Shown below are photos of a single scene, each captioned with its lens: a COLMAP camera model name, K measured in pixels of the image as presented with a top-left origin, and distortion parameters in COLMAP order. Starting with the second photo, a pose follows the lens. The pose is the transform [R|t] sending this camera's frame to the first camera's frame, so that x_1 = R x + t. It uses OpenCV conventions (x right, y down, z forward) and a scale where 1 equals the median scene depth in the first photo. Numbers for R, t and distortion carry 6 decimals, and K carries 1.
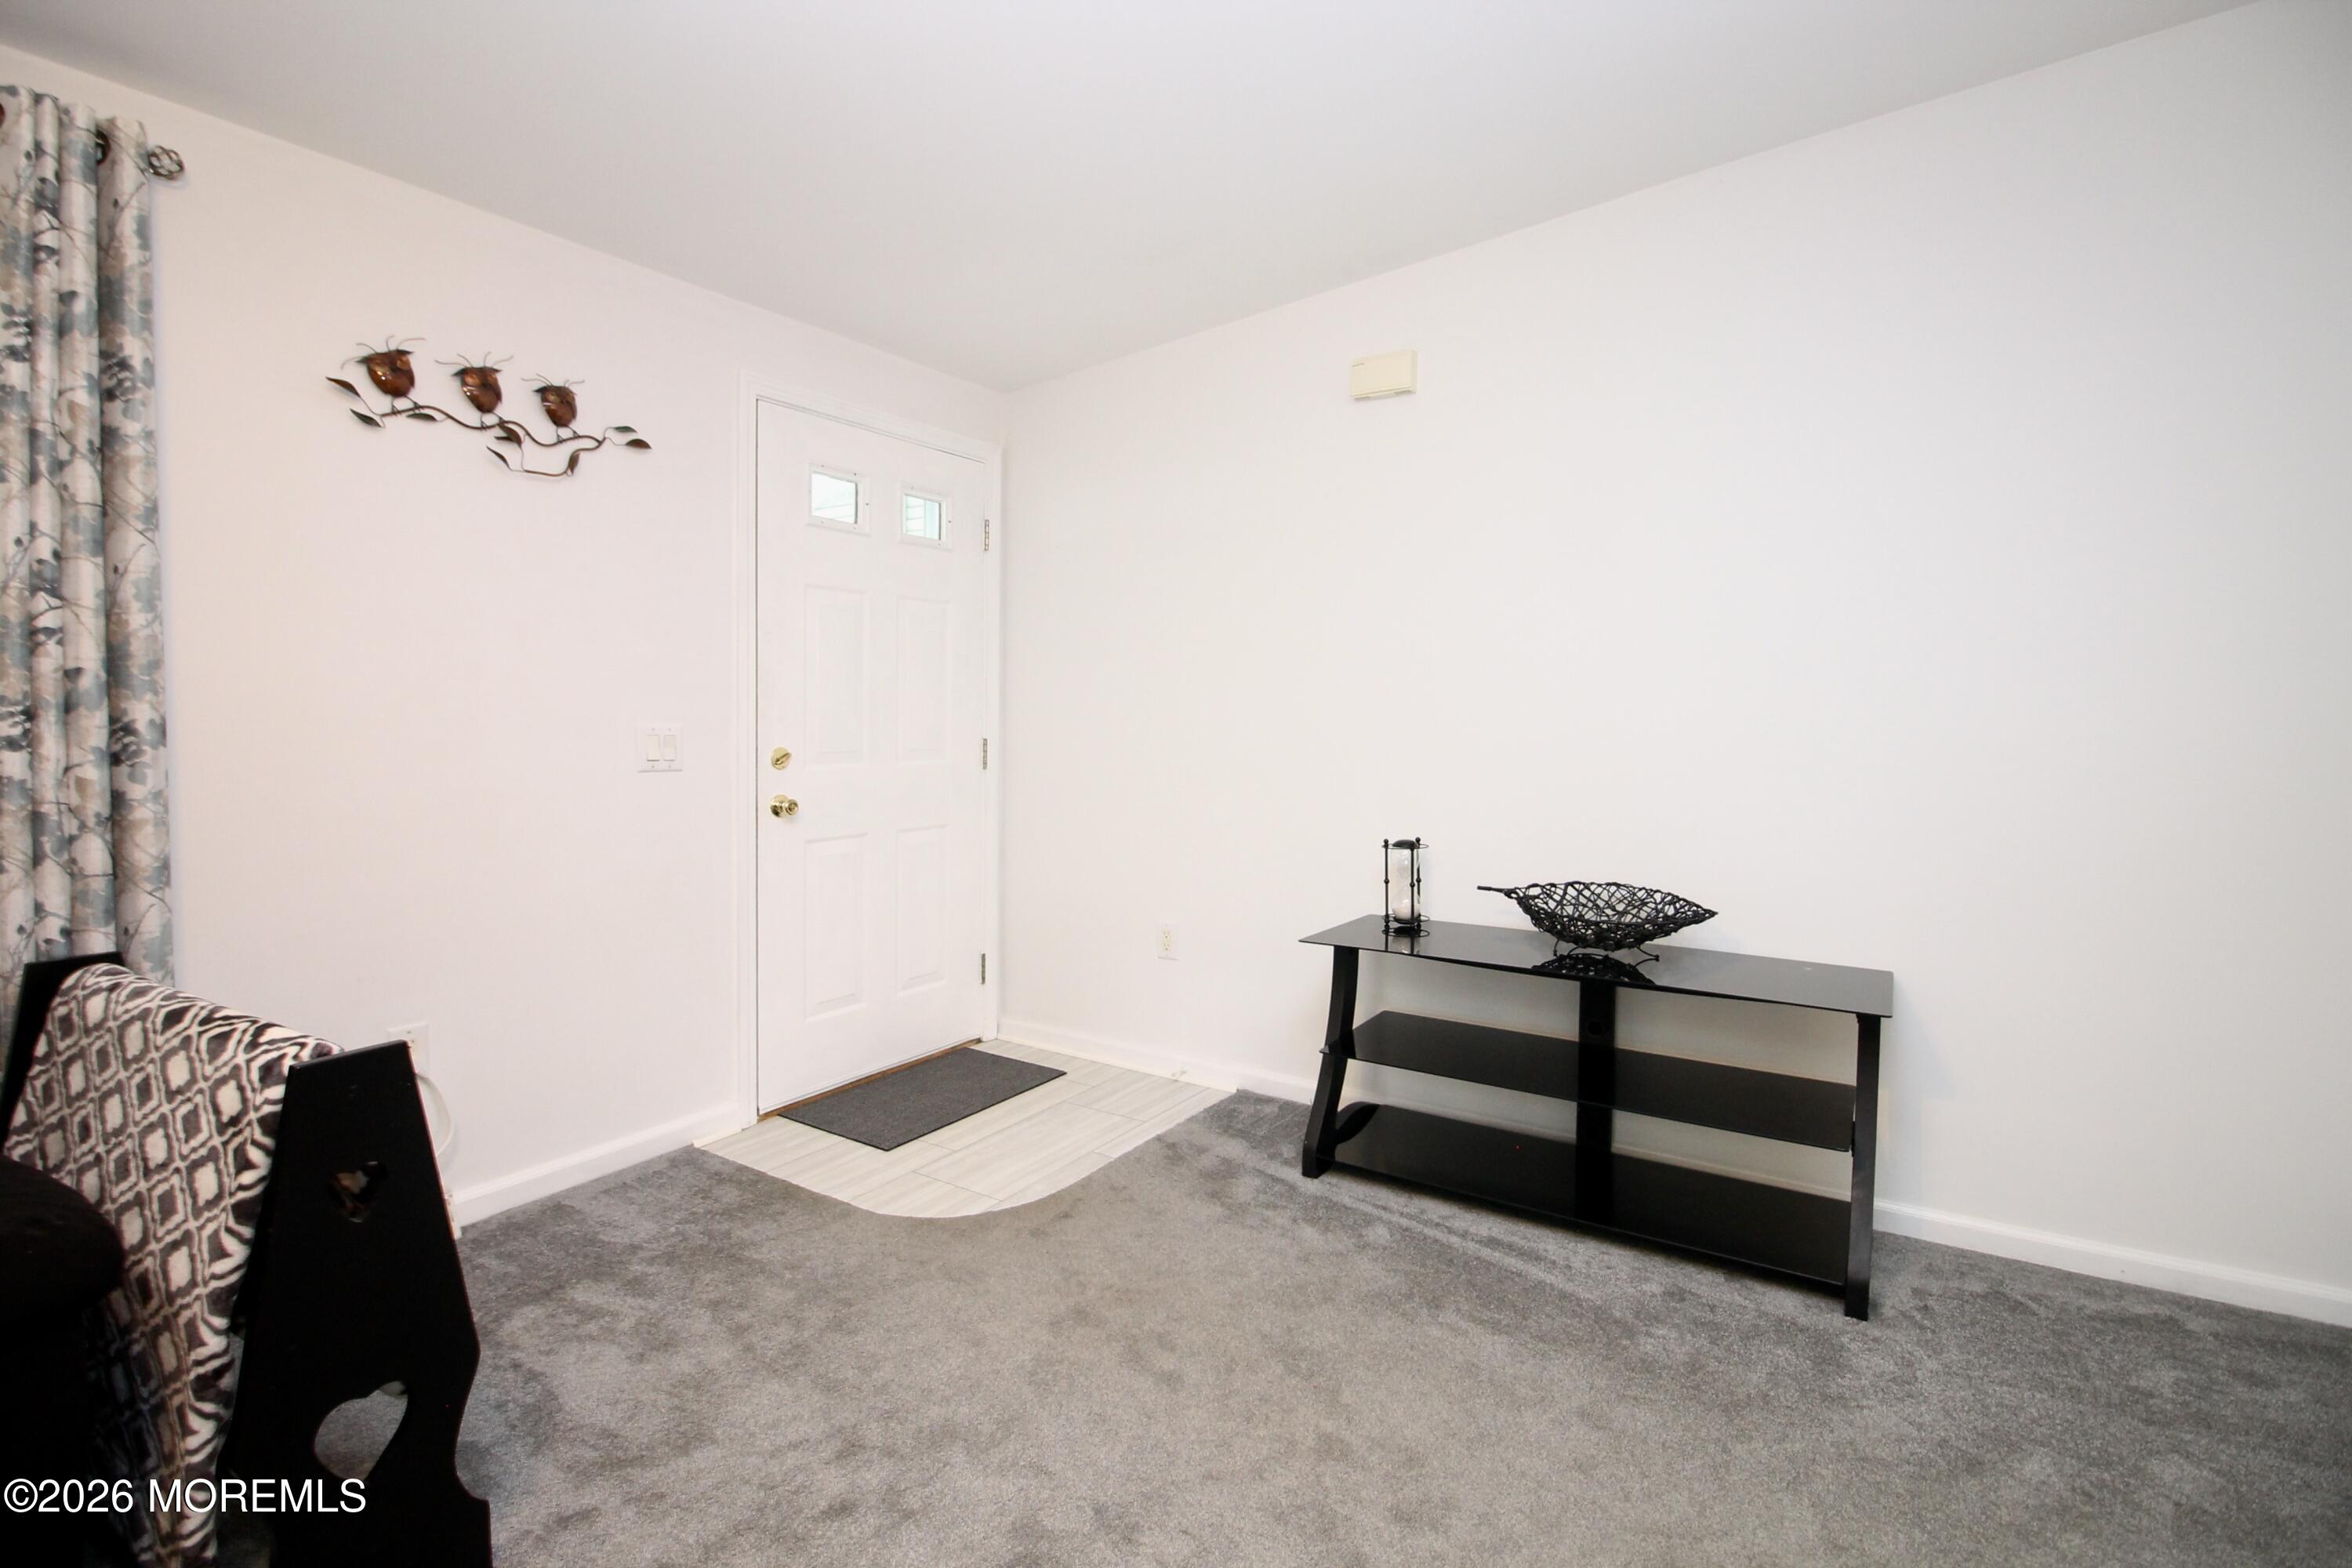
lens RADIAL K [[1099.0, 0, 1178.4], [0, 1099.0, 761.9], [0, 0, 1]] dist [-0.004362, -0.009984]
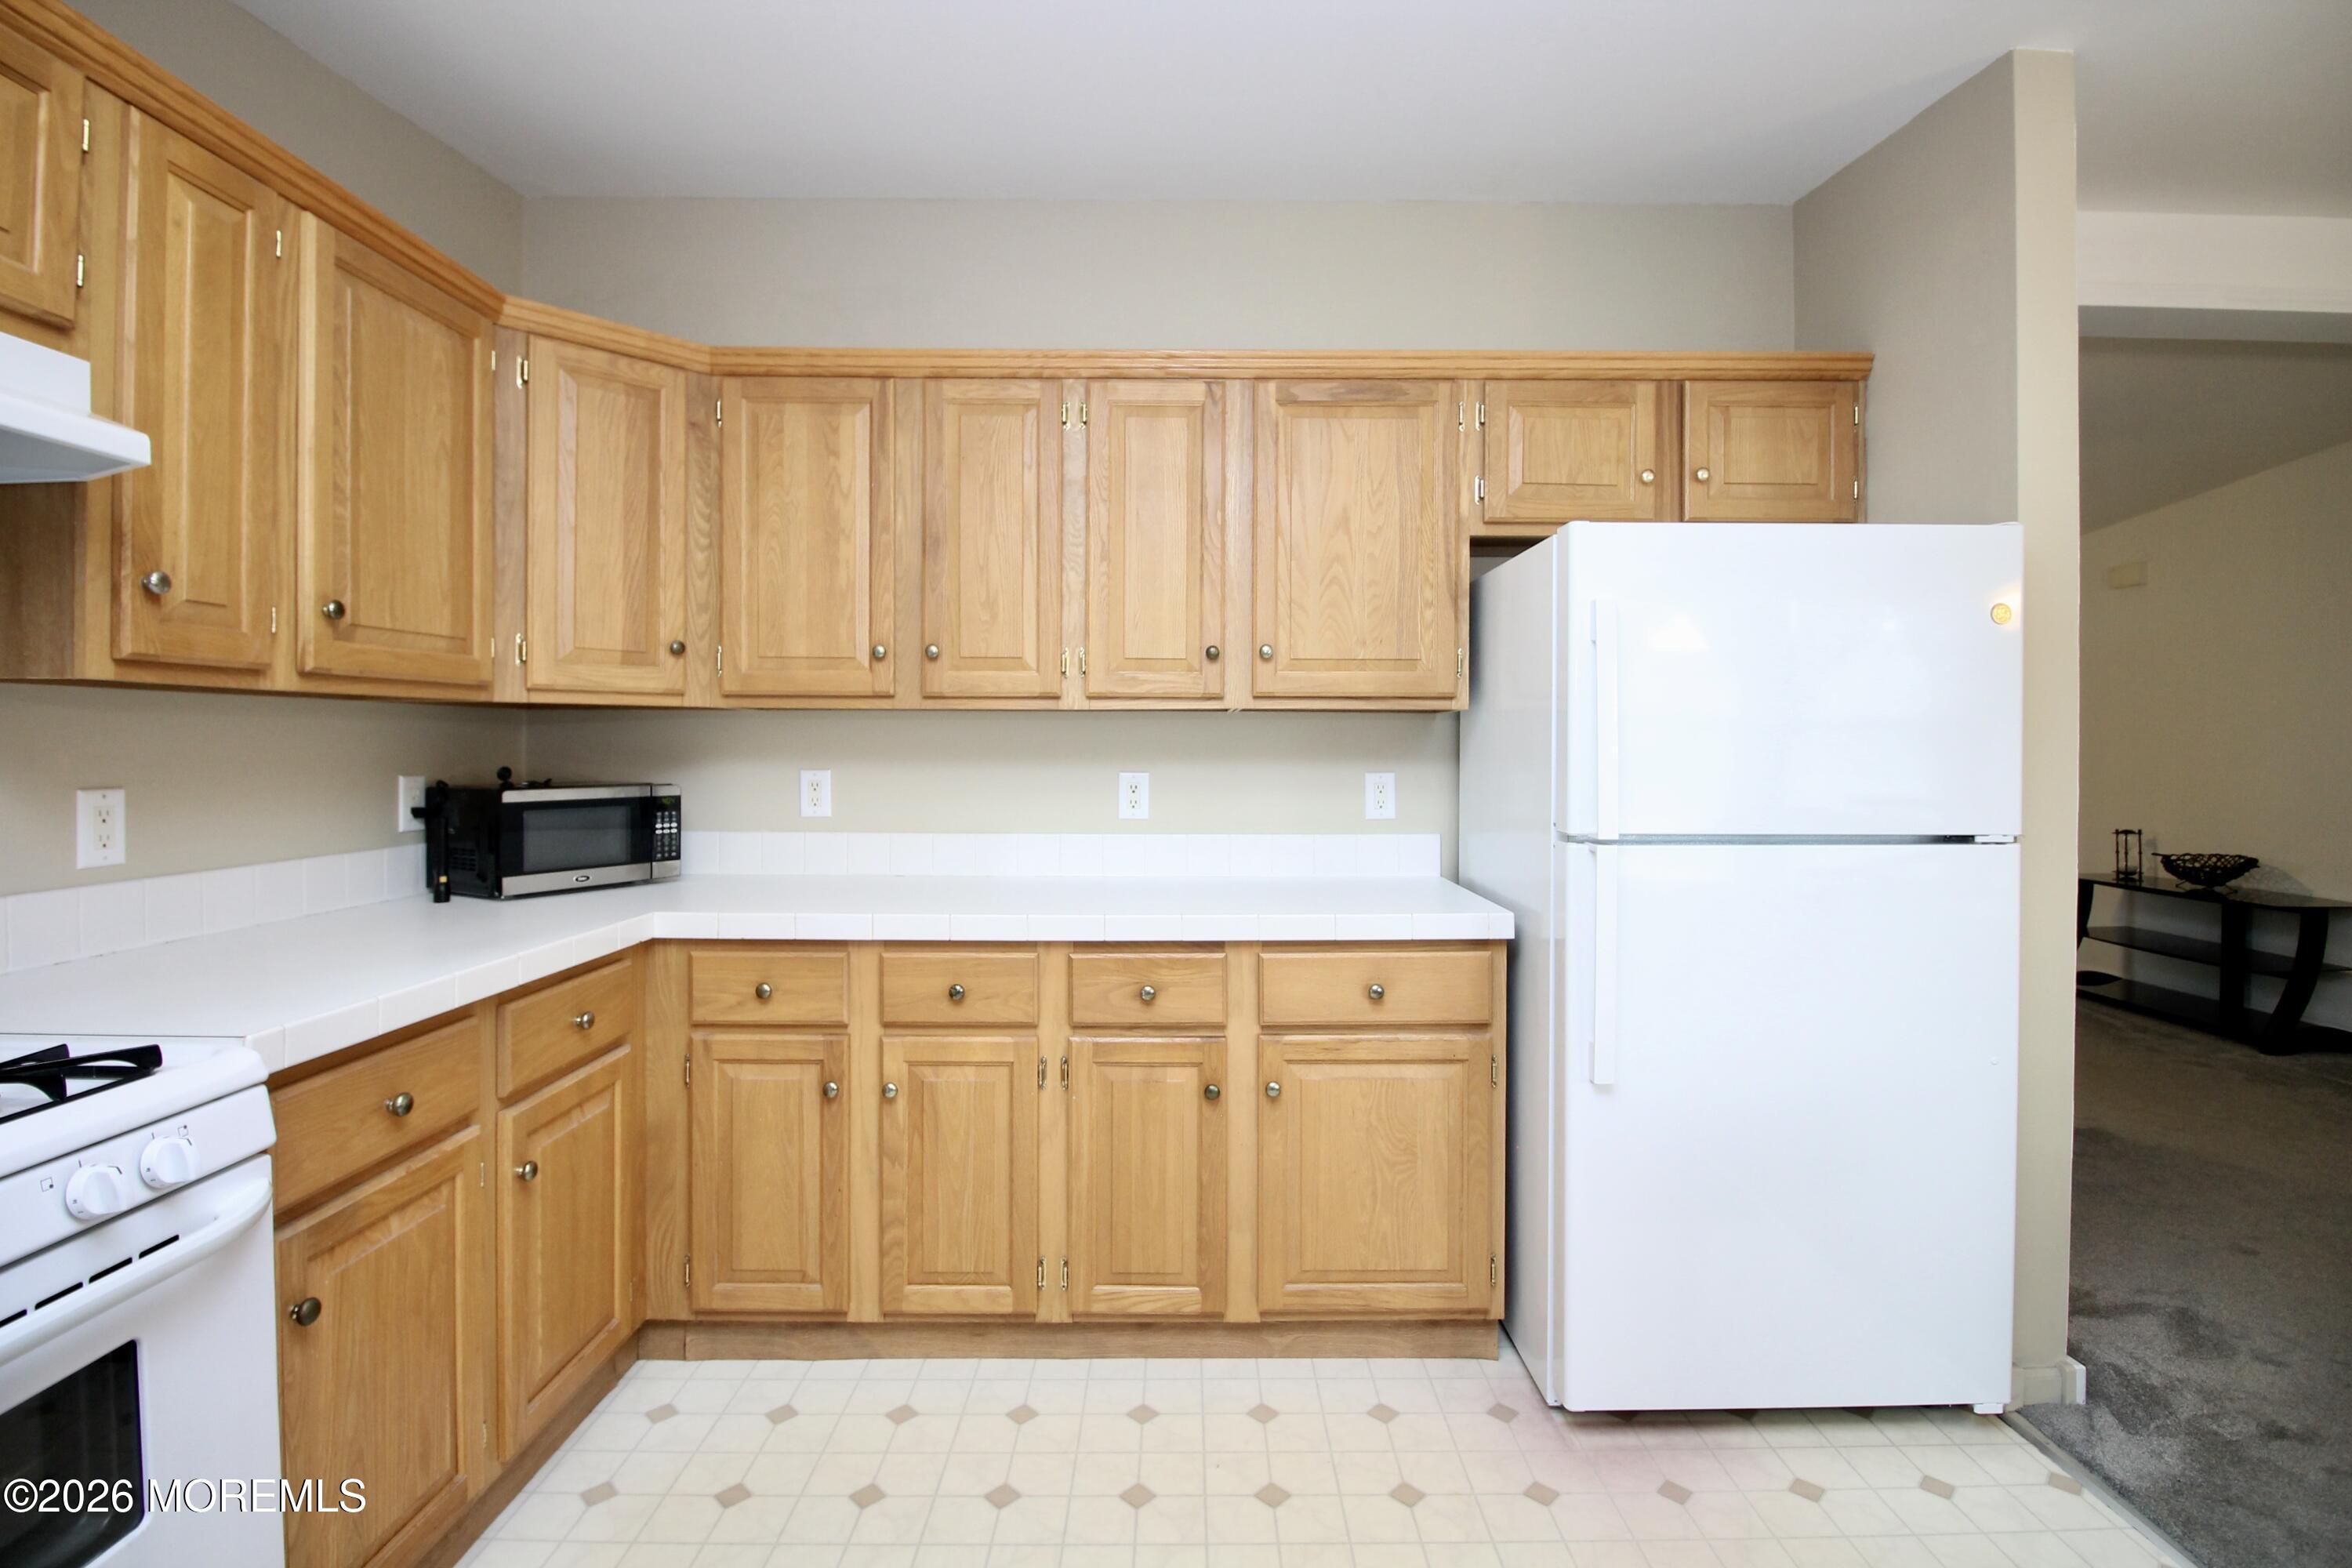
lens RADIAL K [[1099.0, 0, 1191.1], [0, 1099.0, 748.5], [0, 0, 1]] dist [-0.004362, -0.009984]
pose [[0.550225, -0.008662, -0.834971, 1.067340], [-0.036399, 0.998747, -0.034347, 0.067337], [0.834223, 0.049291, 0.549221, -1.622043]]
